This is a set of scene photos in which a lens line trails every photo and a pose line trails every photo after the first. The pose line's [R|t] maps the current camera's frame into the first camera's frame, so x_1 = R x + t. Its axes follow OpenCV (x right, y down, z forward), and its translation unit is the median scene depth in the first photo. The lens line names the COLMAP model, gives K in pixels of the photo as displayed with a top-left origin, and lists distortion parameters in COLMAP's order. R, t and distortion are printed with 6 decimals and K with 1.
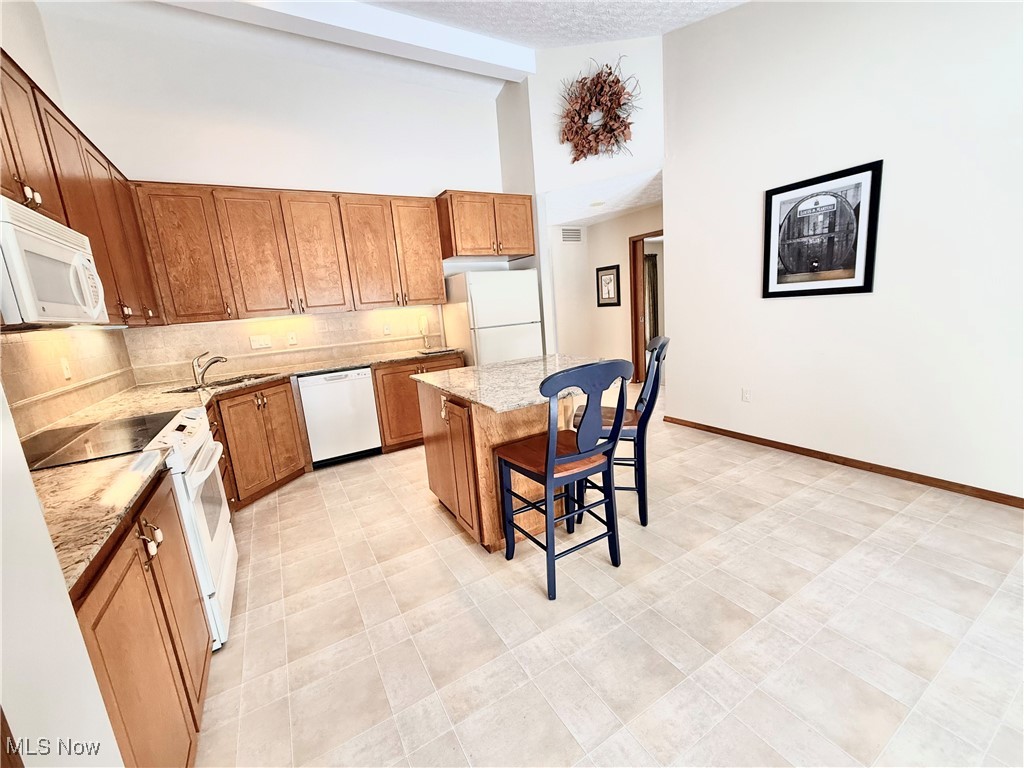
lens RADIAL K [[415.0, 0, 512.1], [0, 415.0, 384.9], [0, 0, 1]] dist [0.001759, -0.000705]
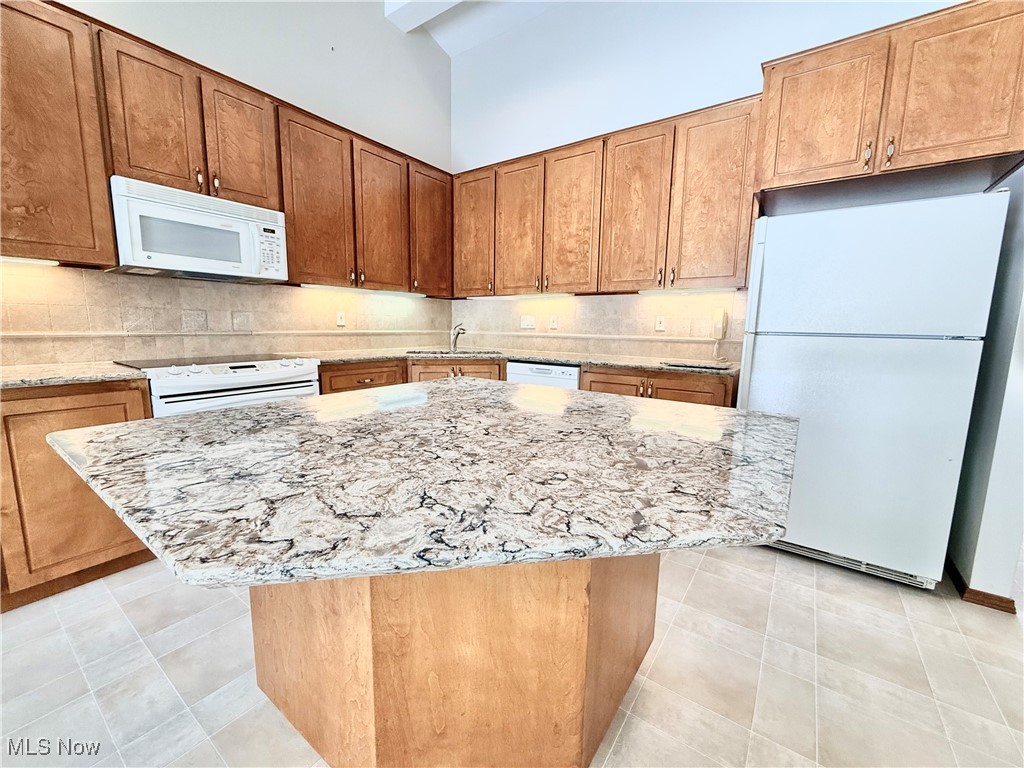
lens RADIAL K [[415.0, 0, 514.6], [0, 415.0, 384.0], [0, 0, 1]] dist [0.001759, -0.000705]
pose [[0.406368, 0.212208, -0.888725, 0.276532], [-0.222434, 0.966370, 0.129040, -0.084191], [0.886221, 0.145245, 0.439904, 0.584228]]
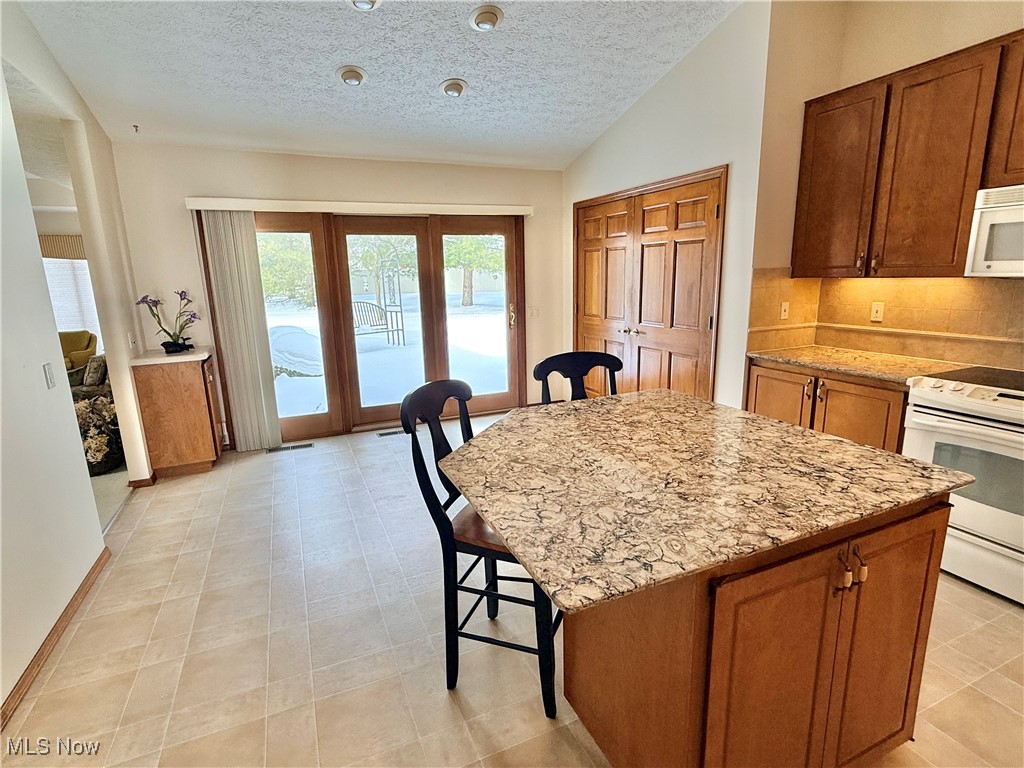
lens RADIAL K [[498.0, 0, 504.6], [0, 498.0, 383.1], [0, 0, 1]] dist [0.005935, -0.001414]
pose [[-0.986868, 0.075066, 0.143024, 0.089549], [0.125245, 0.914768, 0.384074, -0.248511], [-0.102003, 0.396944, -0.912157, 1.059931]]
